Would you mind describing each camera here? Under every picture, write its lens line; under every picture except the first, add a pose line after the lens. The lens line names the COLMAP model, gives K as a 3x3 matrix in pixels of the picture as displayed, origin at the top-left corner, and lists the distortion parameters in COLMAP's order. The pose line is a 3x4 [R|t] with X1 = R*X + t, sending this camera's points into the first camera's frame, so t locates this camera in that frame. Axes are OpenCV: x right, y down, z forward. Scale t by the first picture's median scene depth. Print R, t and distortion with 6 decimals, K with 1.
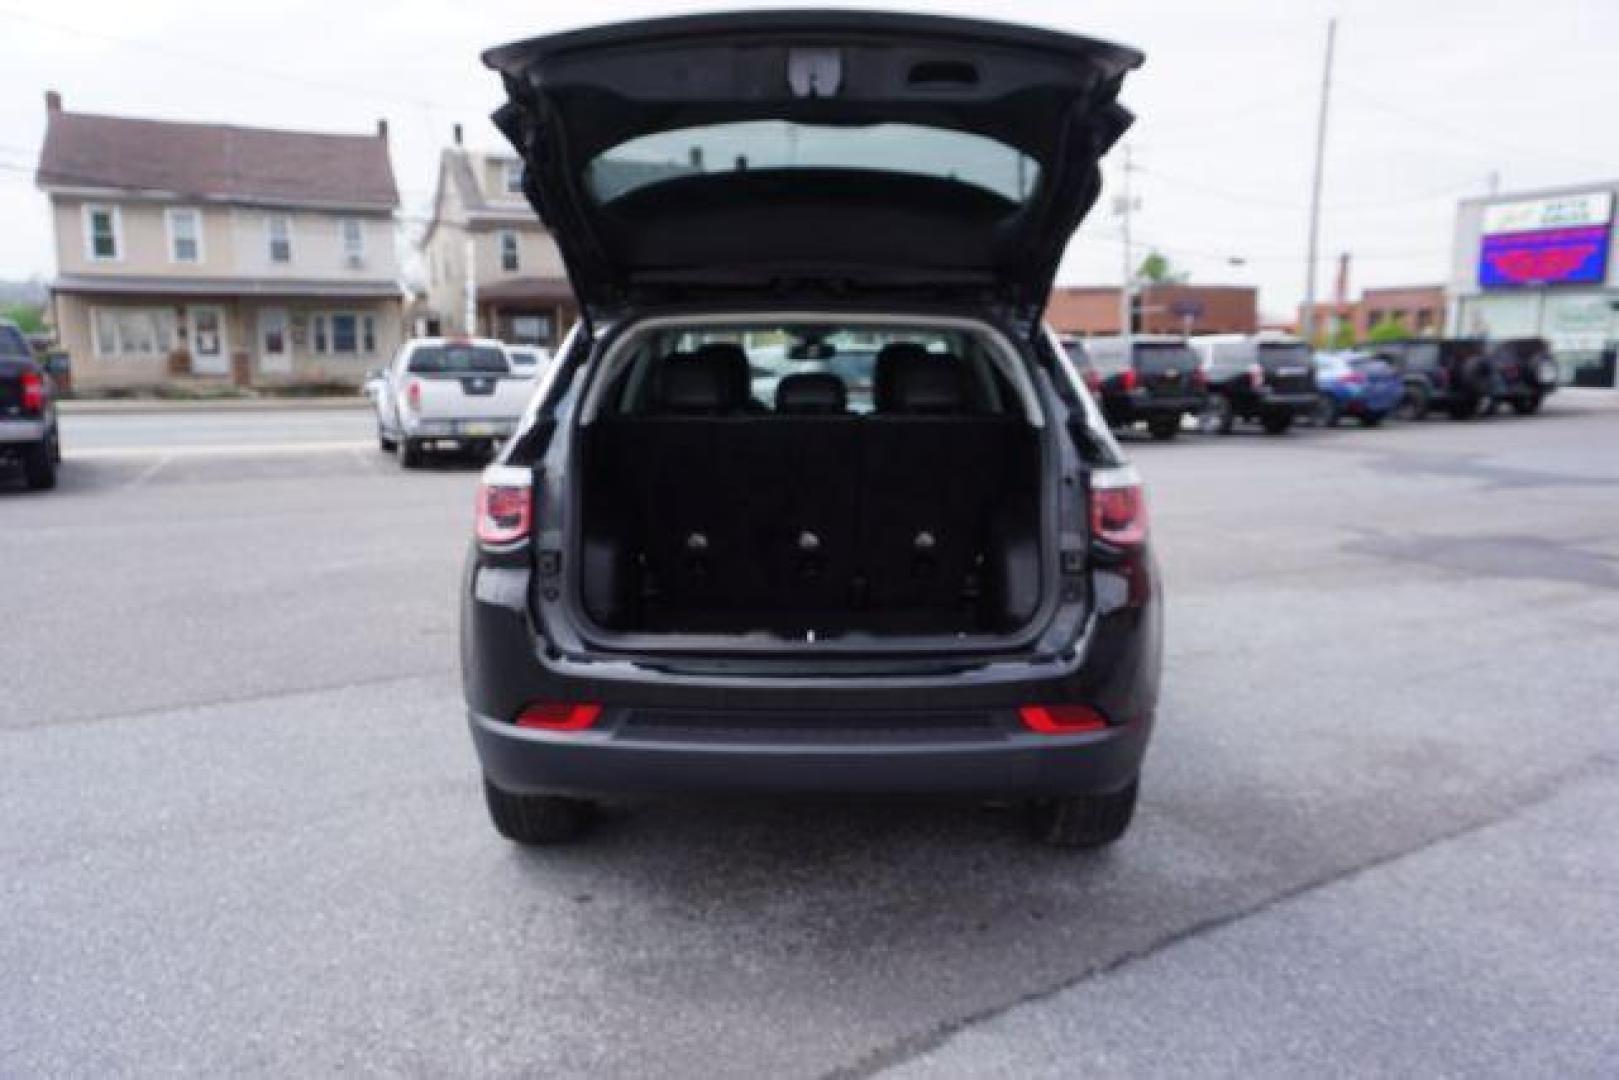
lens RADIAL K [[1076.0, 0, 805.8], [0, 1076.0, 534.8], [0, 0, 1]] dist [-0.040690, 0.030737]
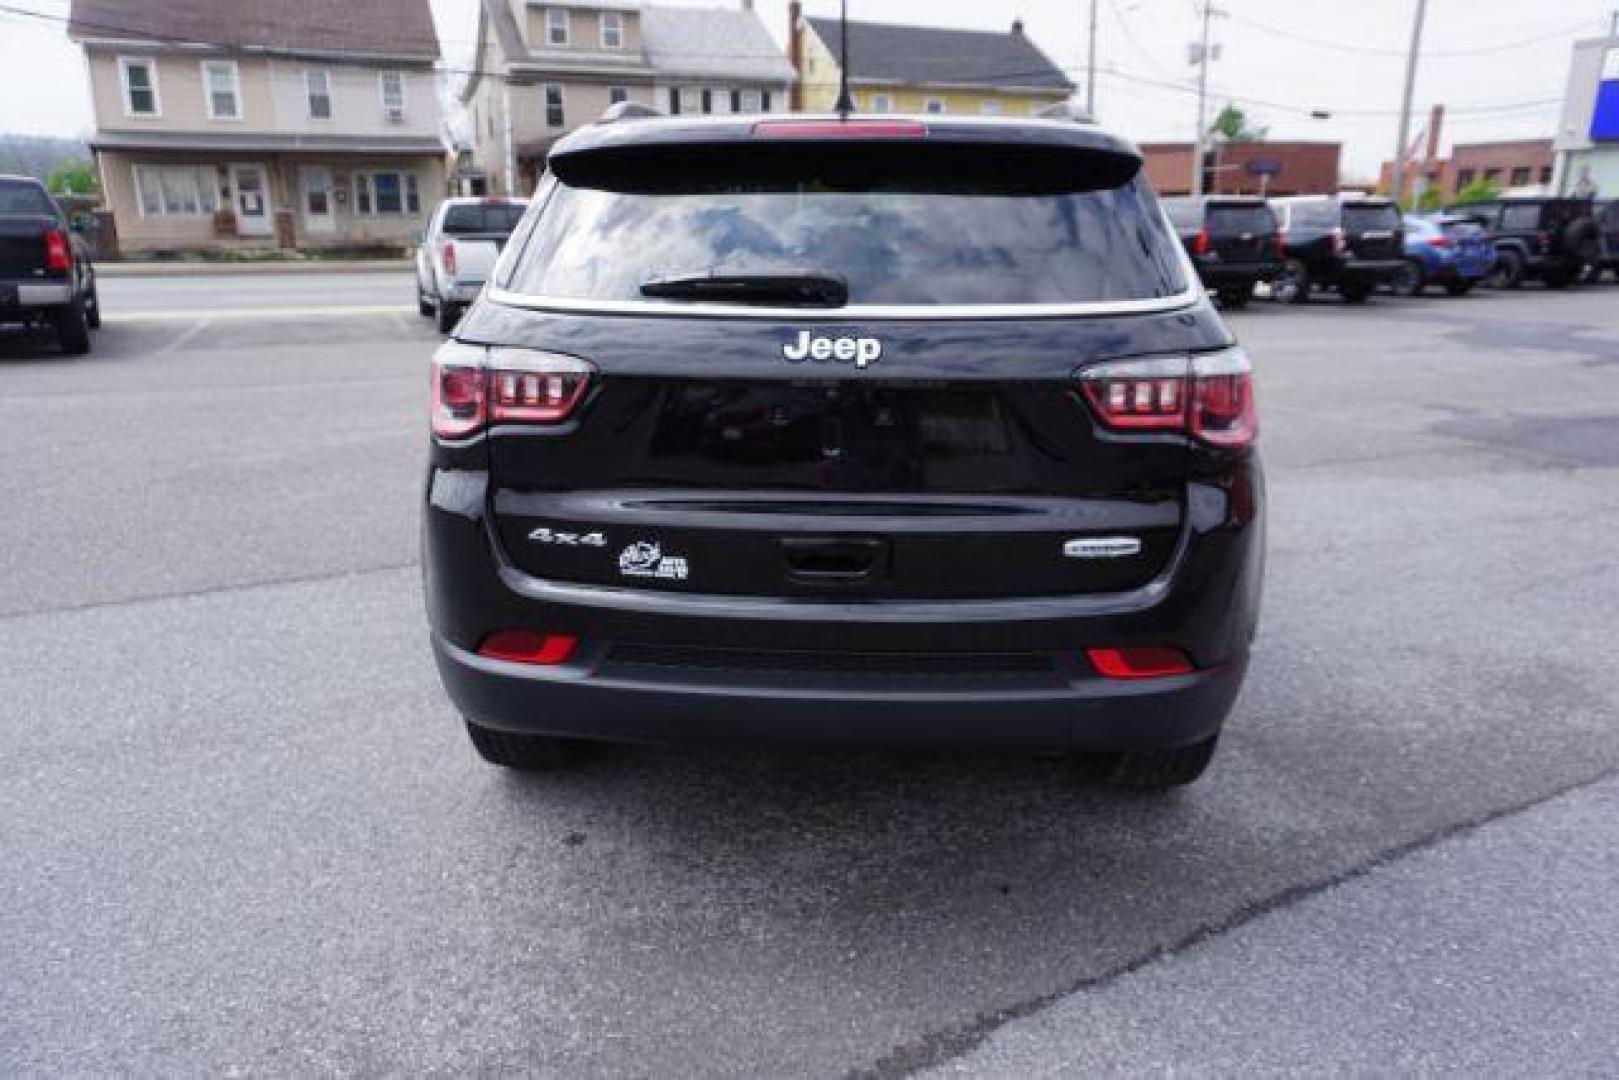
lens RADIAL K [[1076.0, 0, 805.8], [0, 1076.0, 534.8], [0, 0, 1]] dist [-0.040690, 0.030737]
pose [[0.998796, 0.015152, -0.046666, 0.018896], [-0.009309, 0.992366, 0.122974, -0.017589], [0.048173, -0.122391, 0.991312, 0.158864]]
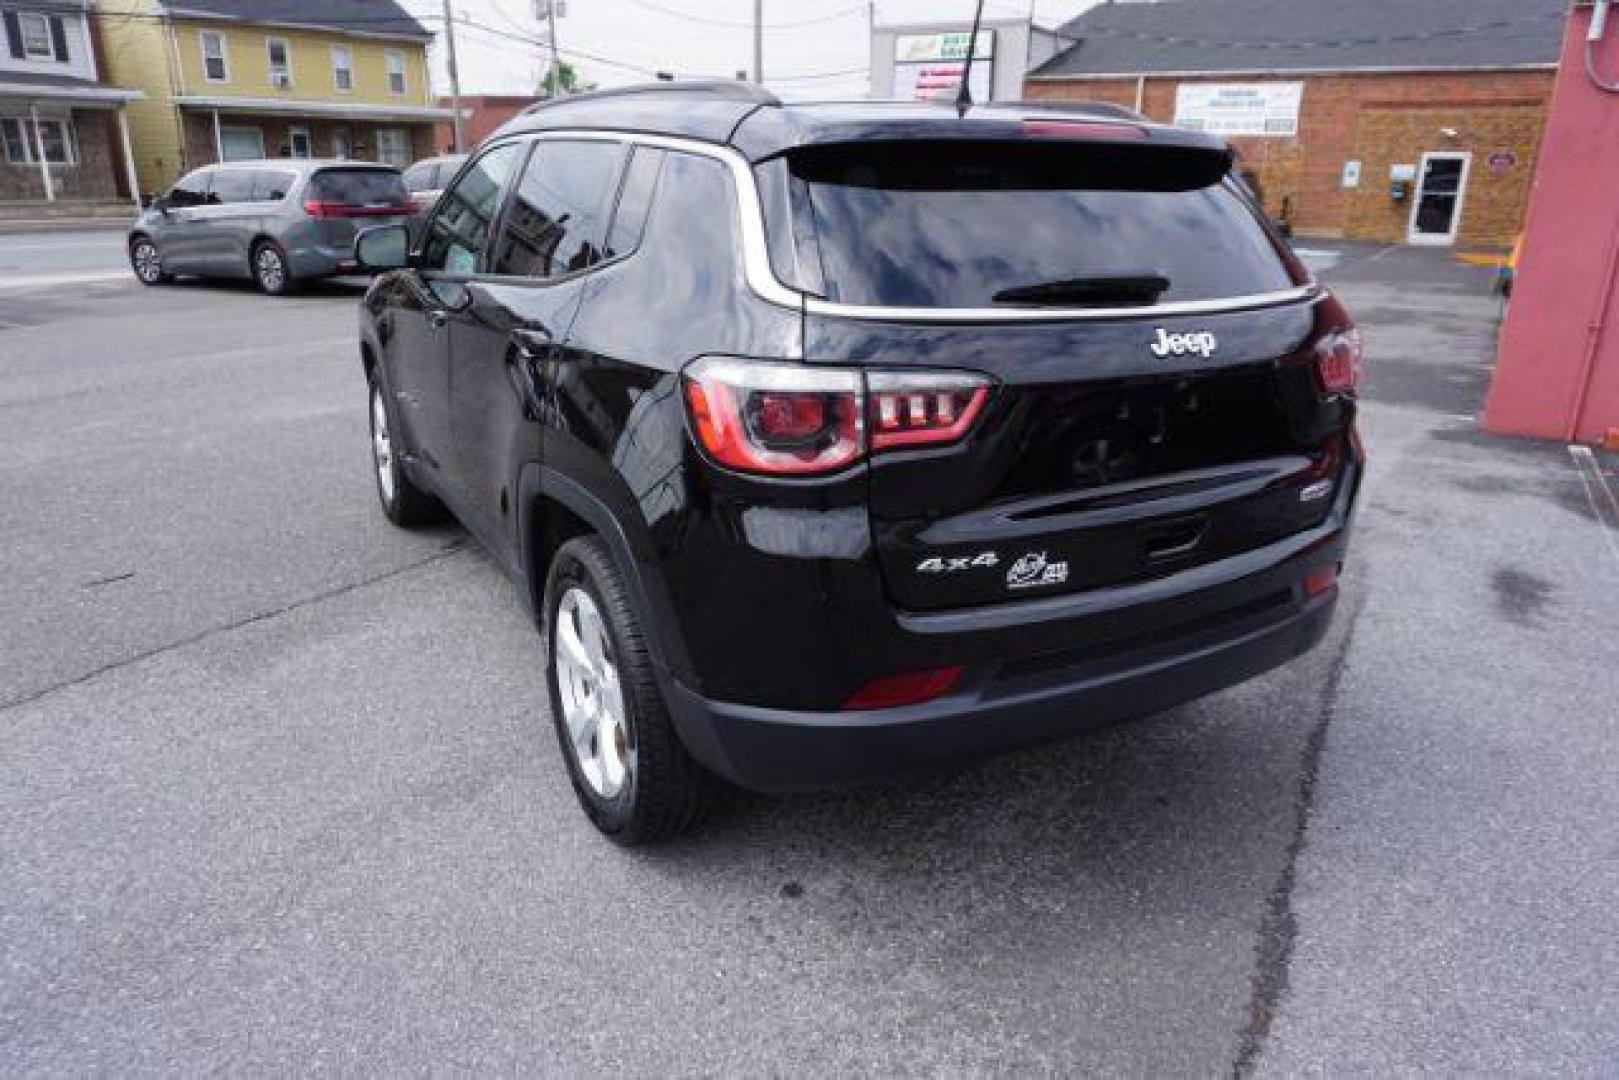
lens RADIAL K [[1076.0, 0, 805.8], [0, 1076.0, 534.8], [0, 0, 1]] dist [-0.040690, 0.030737]
pose [[0.869189, -0.149786, 0.471247, -0.519564], [0.072254, 0.981260, 0.178627, -0.066177], [-0.489172, -0.121211, 0.863724, 0.310865]]
